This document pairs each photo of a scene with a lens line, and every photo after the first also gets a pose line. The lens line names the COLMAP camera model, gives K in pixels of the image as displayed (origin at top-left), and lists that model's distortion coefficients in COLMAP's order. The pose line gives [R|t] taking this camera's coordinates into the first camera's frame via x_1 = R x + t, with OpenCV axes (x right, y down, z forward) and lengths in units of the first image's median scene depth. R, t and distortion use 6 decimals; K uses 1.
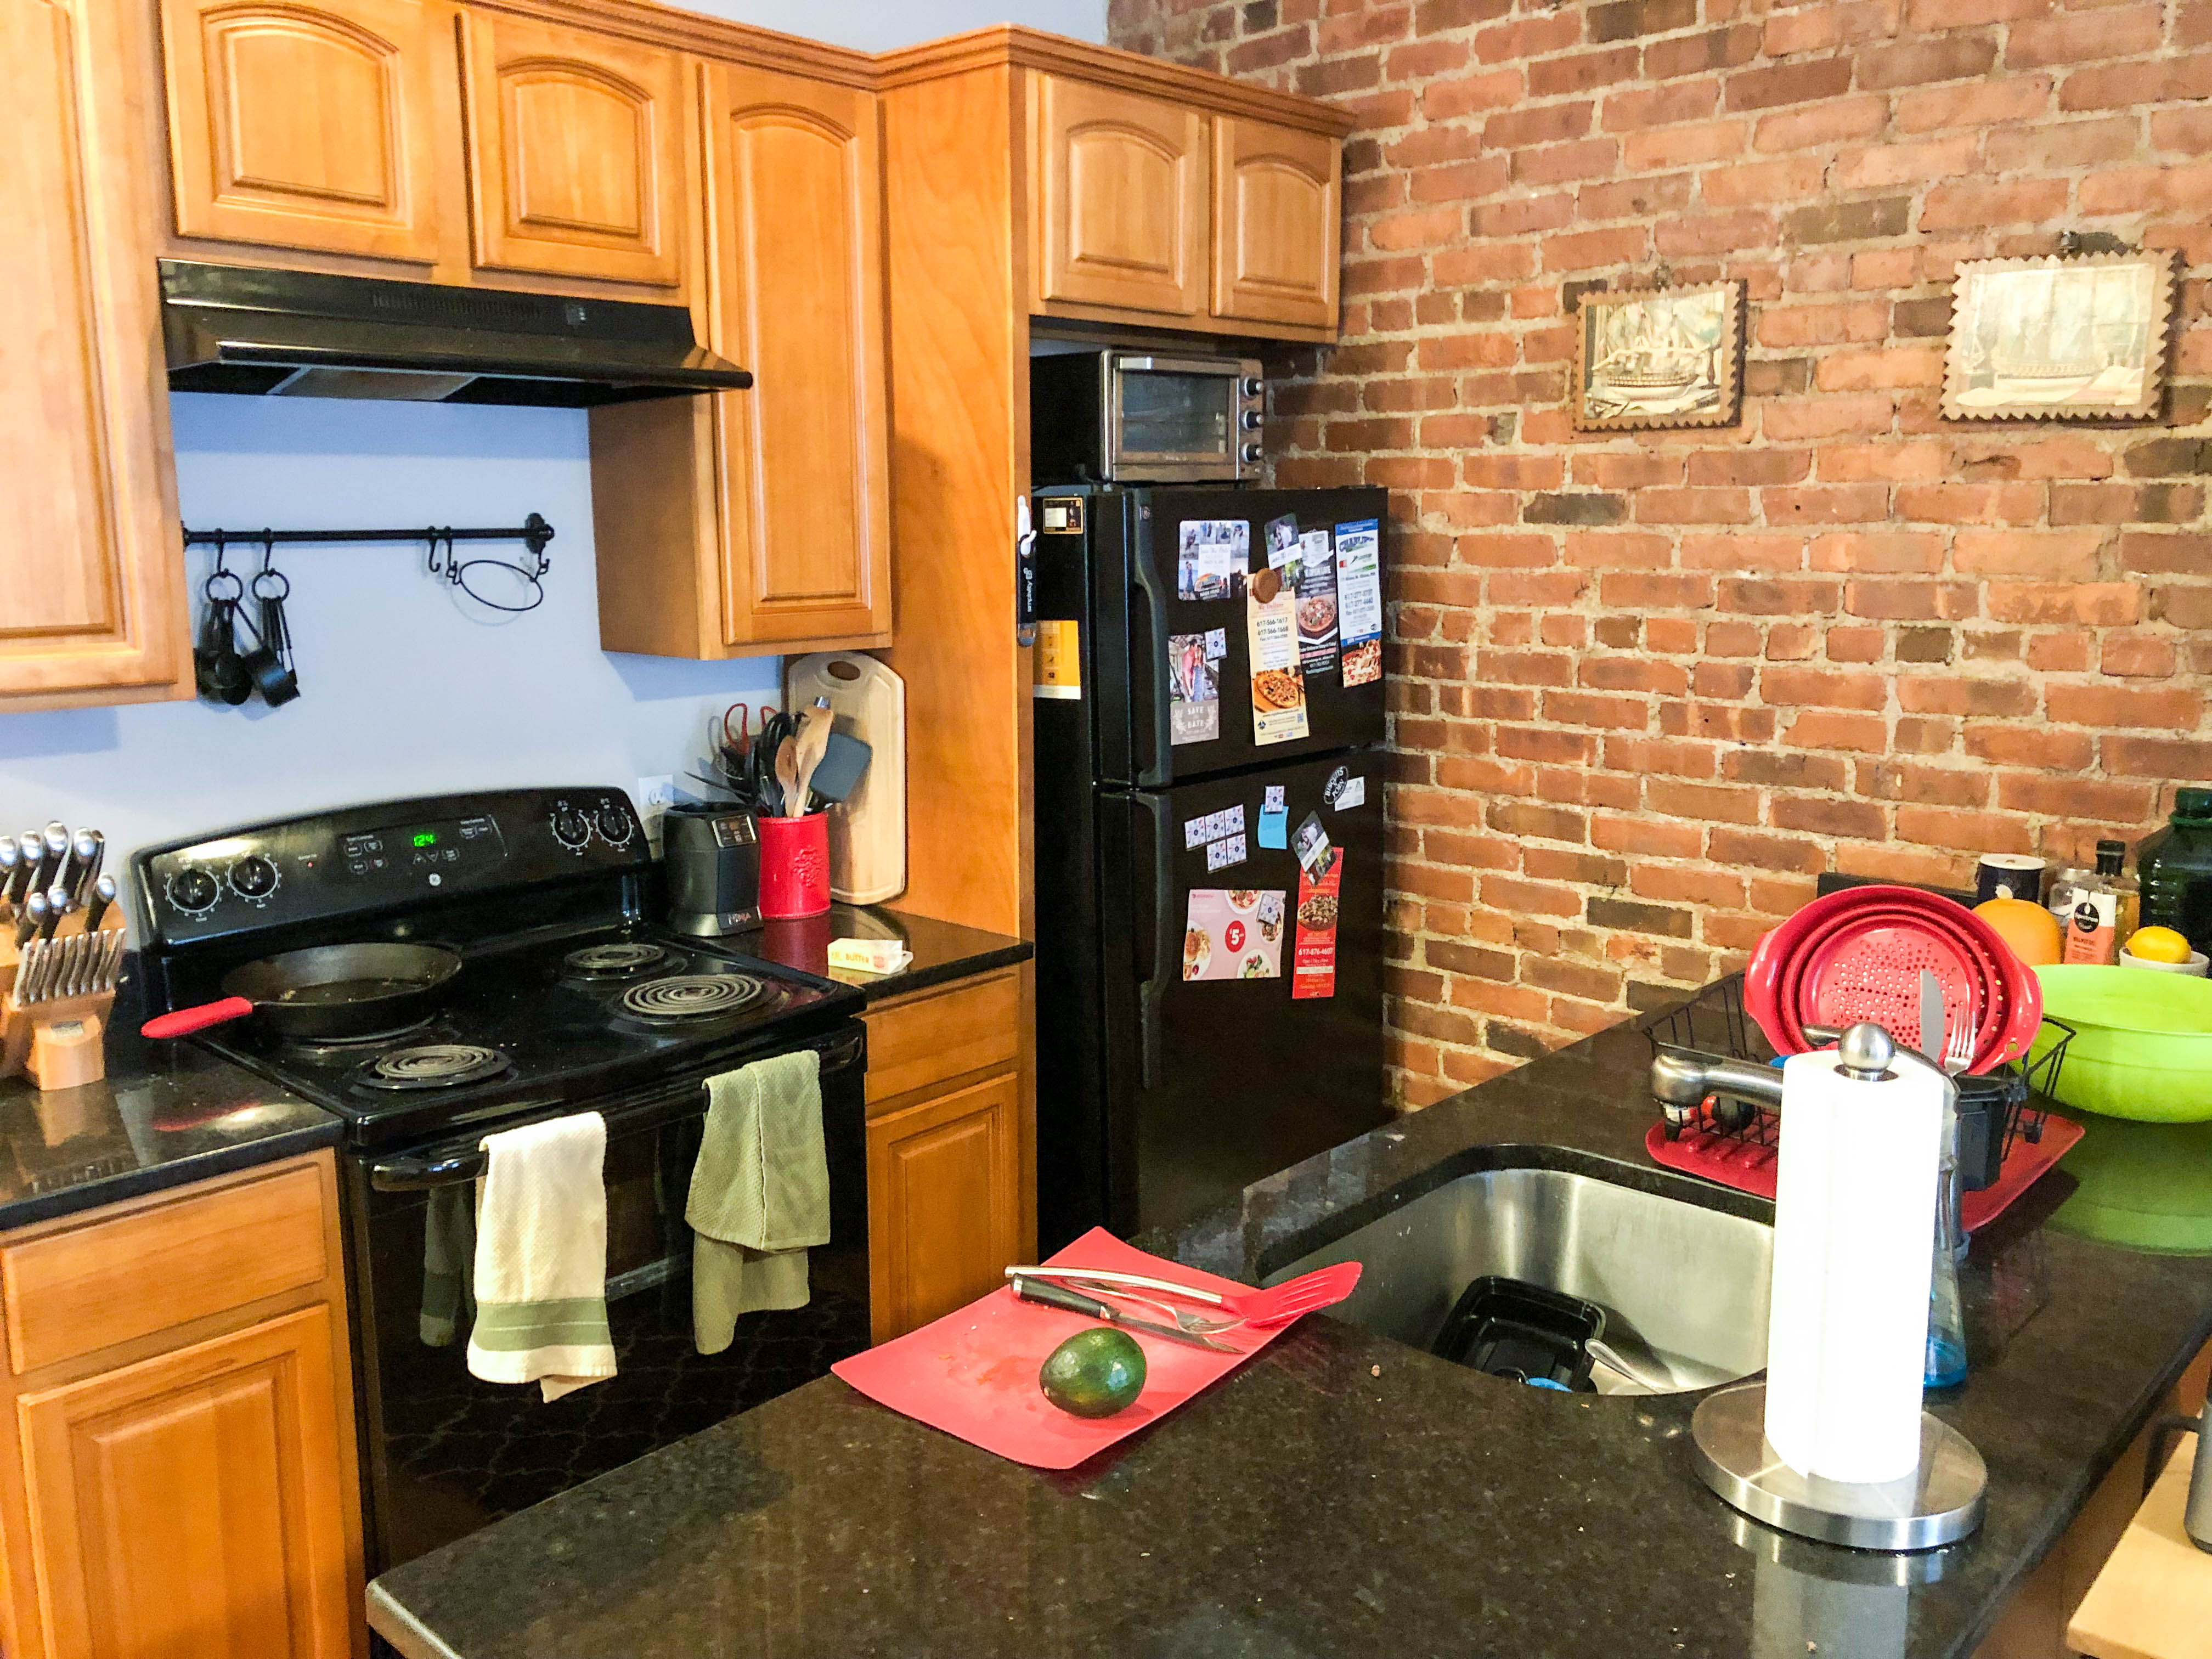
lens RADIAL K [[1821.8, 0, 1103.4], [0, 1821.8, 811.1], [0, 0, 1]] dist [0.025027, -0.019487]
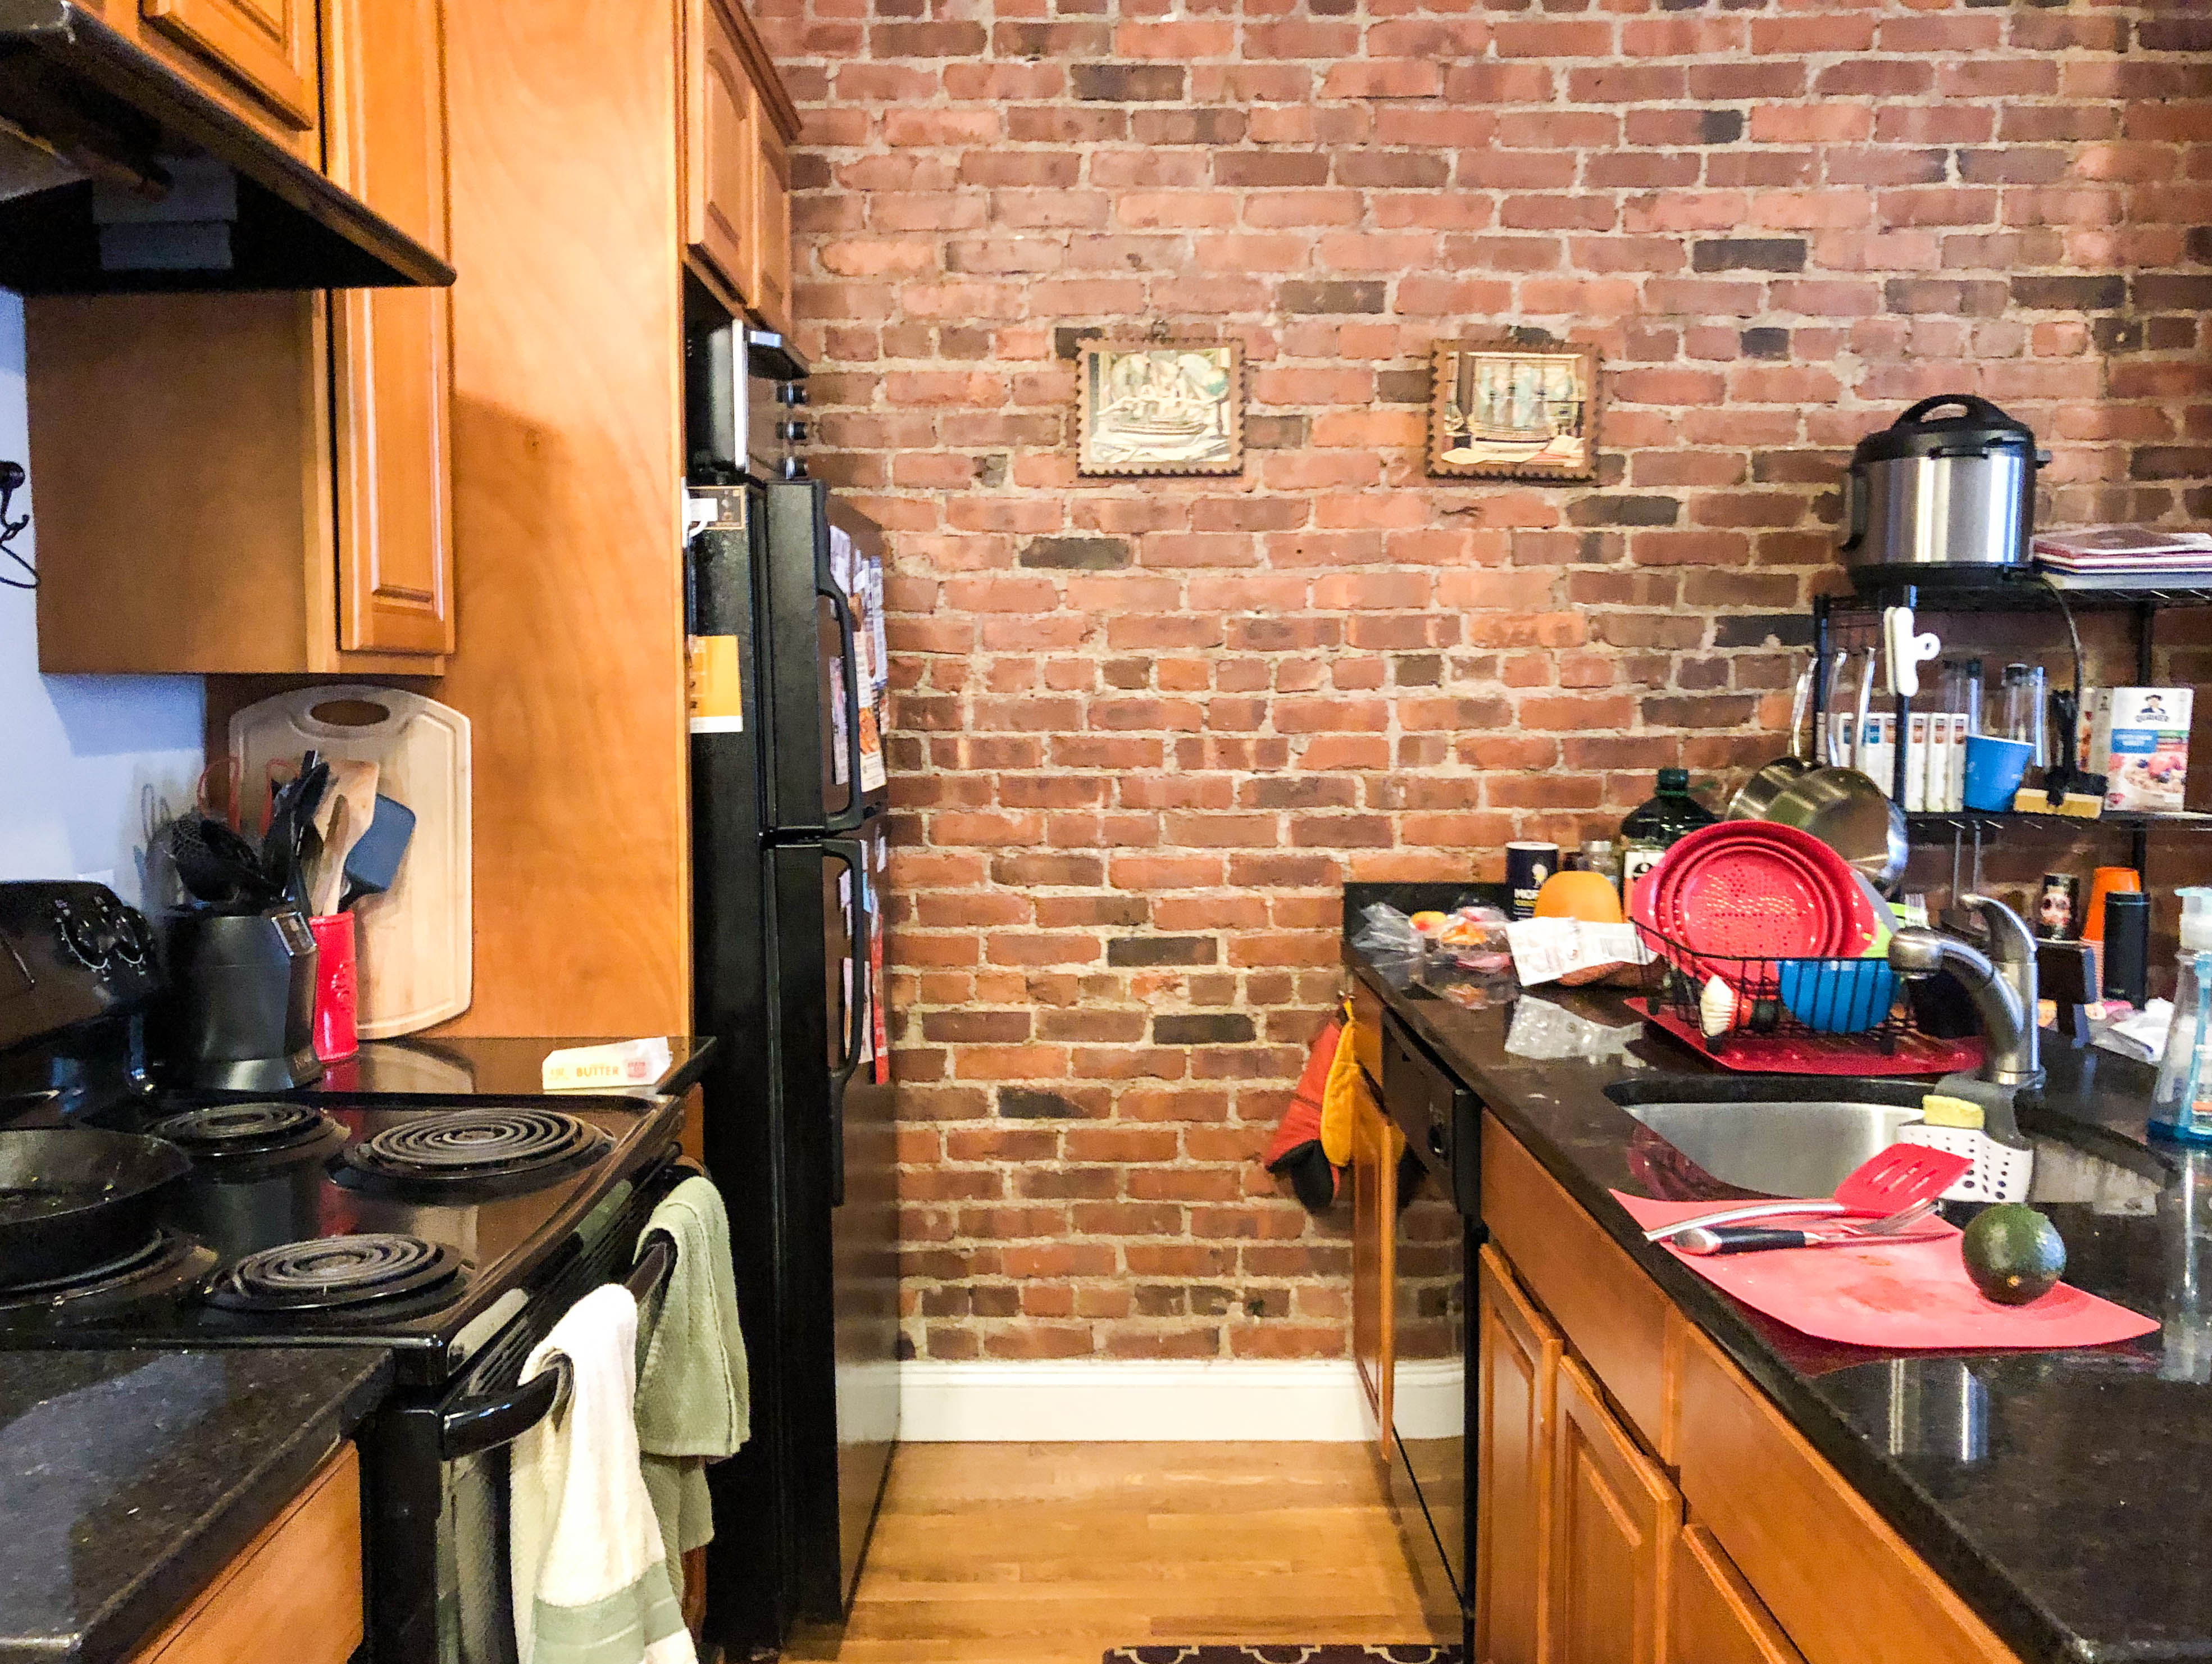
lens RADIAL K [[1821.9, 0, 1109.6], [0, 1821.9, 847.3], [0, 0, 1]] dist [0.025027, -0.019487]
pose [[0.729058, -0.053277, 0.682375, -0.447341], [0.113386, 0.992592, -0.043646, 0.043851], [-0.674995, 0.109193, 0.729698, 0.290374]]
